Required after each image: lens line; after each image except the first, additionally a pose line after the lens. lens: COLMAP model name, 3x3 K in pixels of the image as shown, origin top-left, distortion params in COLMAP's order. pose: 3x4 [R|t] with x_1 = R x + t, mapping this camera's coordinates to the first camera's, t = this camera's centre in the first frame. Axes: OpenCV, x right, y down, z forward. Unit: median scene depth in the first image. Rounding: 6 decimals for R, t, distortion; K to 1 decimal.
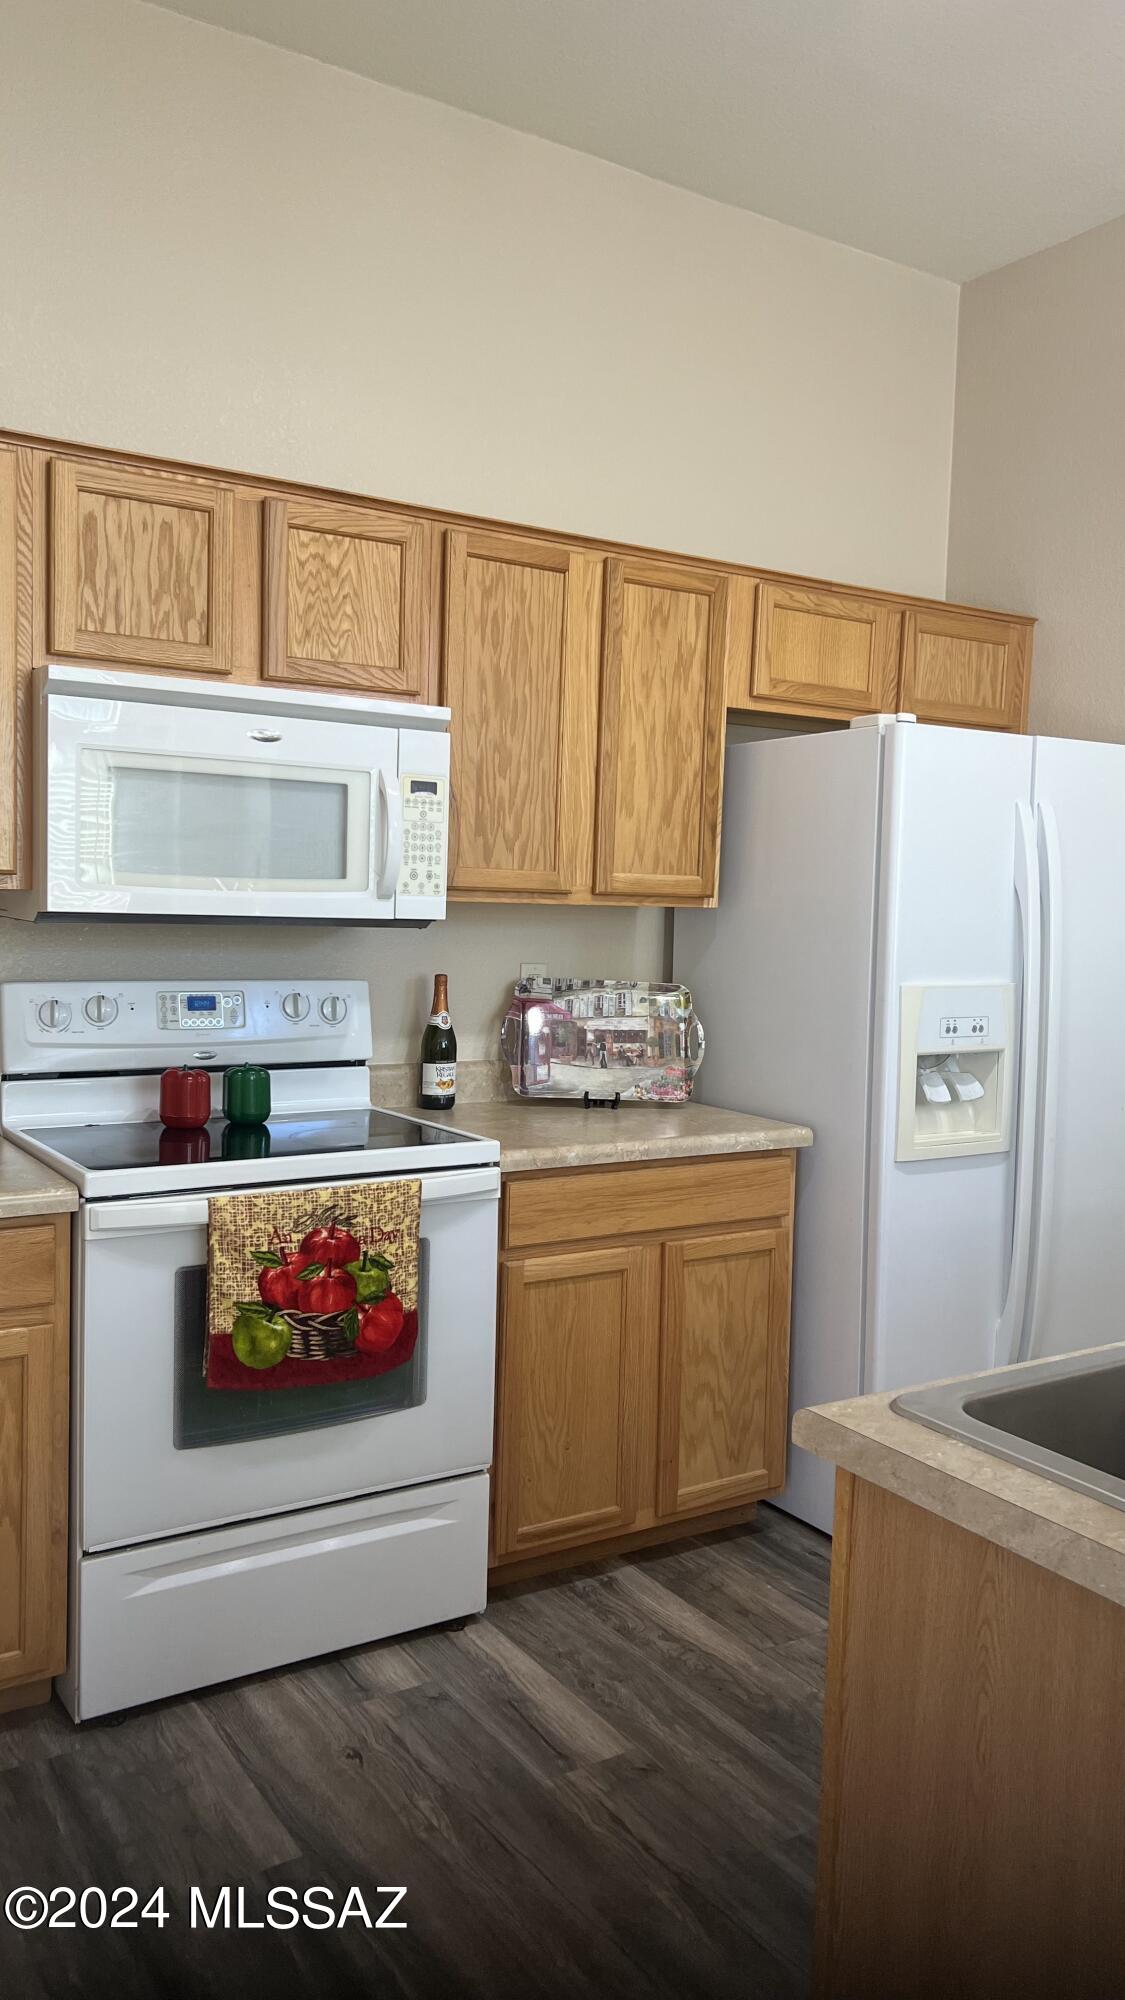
lens RADIAL K [[1512.0, 0, 571.0], [0, 1512.0, 1006.8], [0, 0, 1]] dist [0.144722, -0.316901]
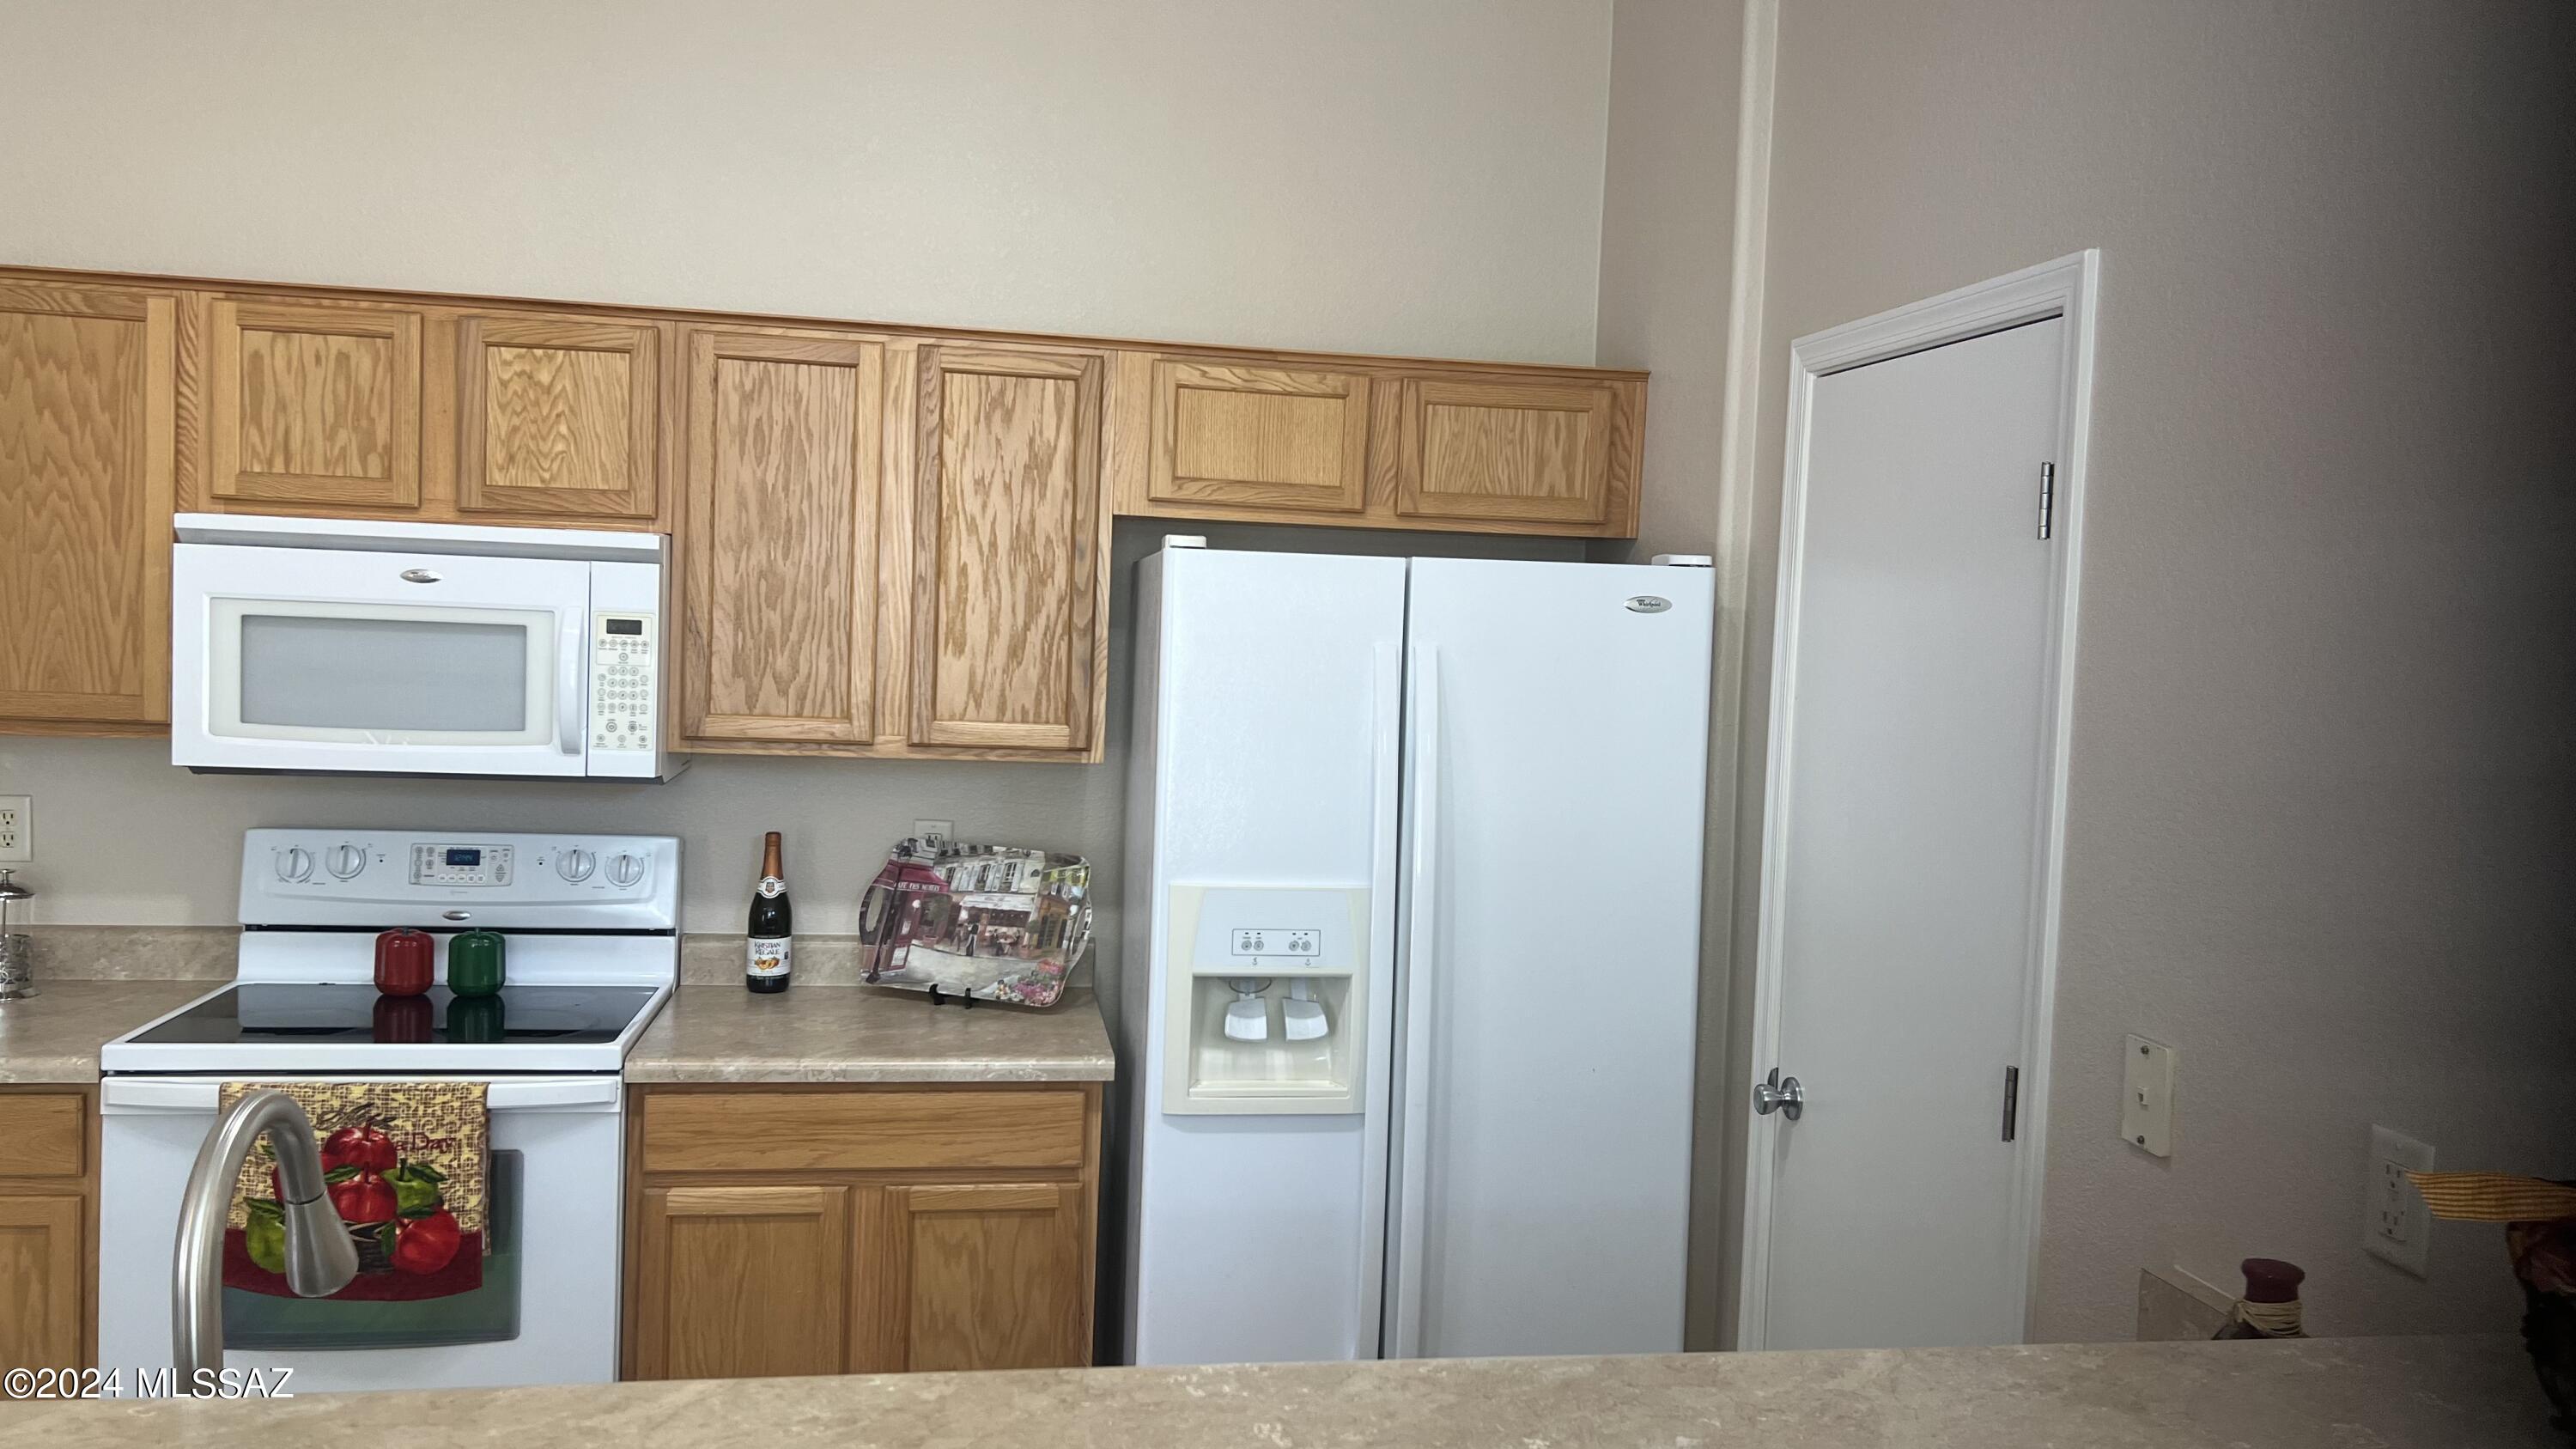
lens RADIAL K [[1945.5, 0, 1281.2], [0, 1945.5, 712.5], [0, 0, 1]] dist [0.083499, -0.135505]
pose [[0.914223, 0.028115, -0.404234, 0.647625], [-0.043373, 0.998648, -0.028636, -0.073057], [0.402882, 0.043713, 0.914207, 0.115387]]
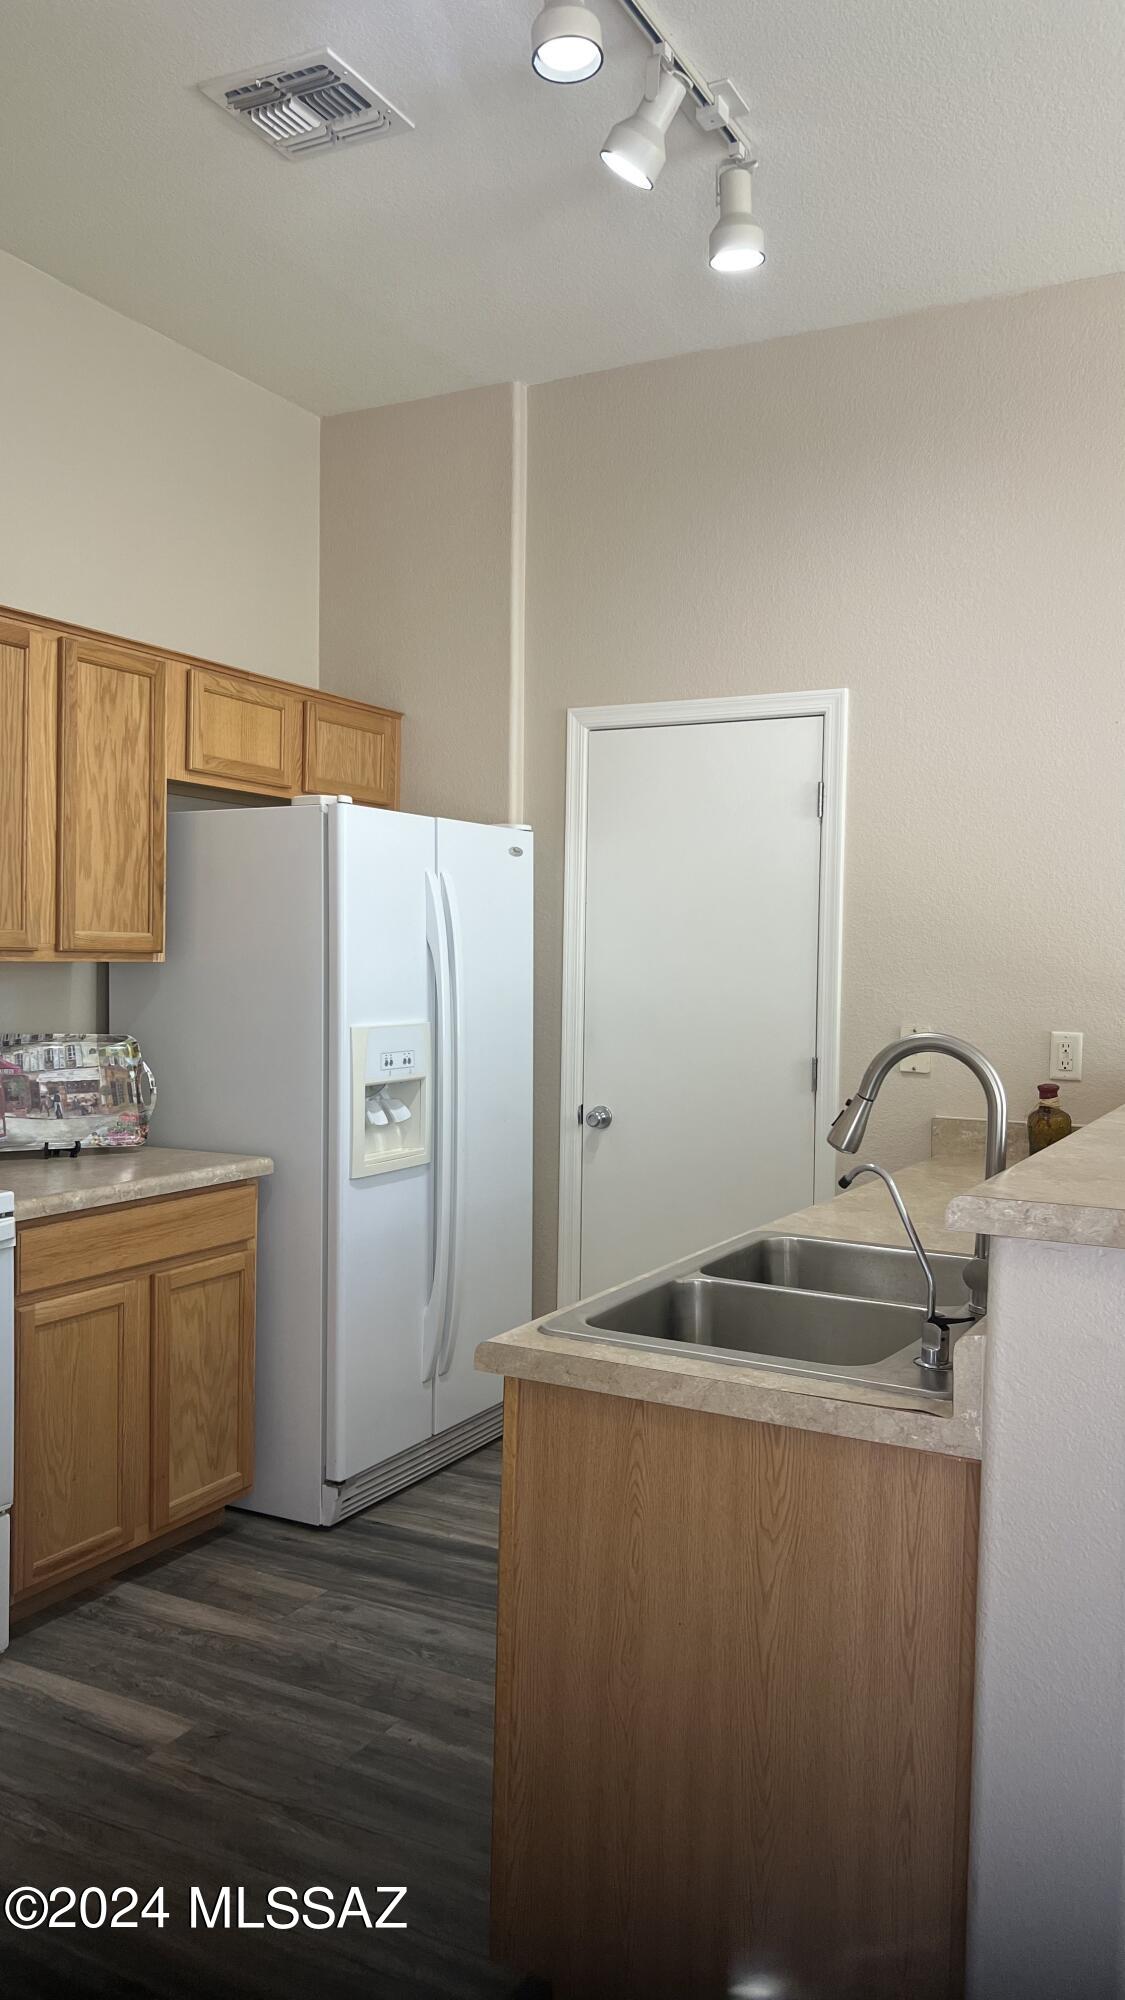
lens RADIAL K [[1510.2, 0, 575.3], [0, 1510.2, 994.6], [0, 0, 1]] dist [0.083499, -0.135505]
pose [[0.875165, -0.028415, 0.482990, -0.185919], [0.047075, 0.998538, -0.026555, 0.000094], [-0.481529, 0.045977, 0.875223, -0.093630]]
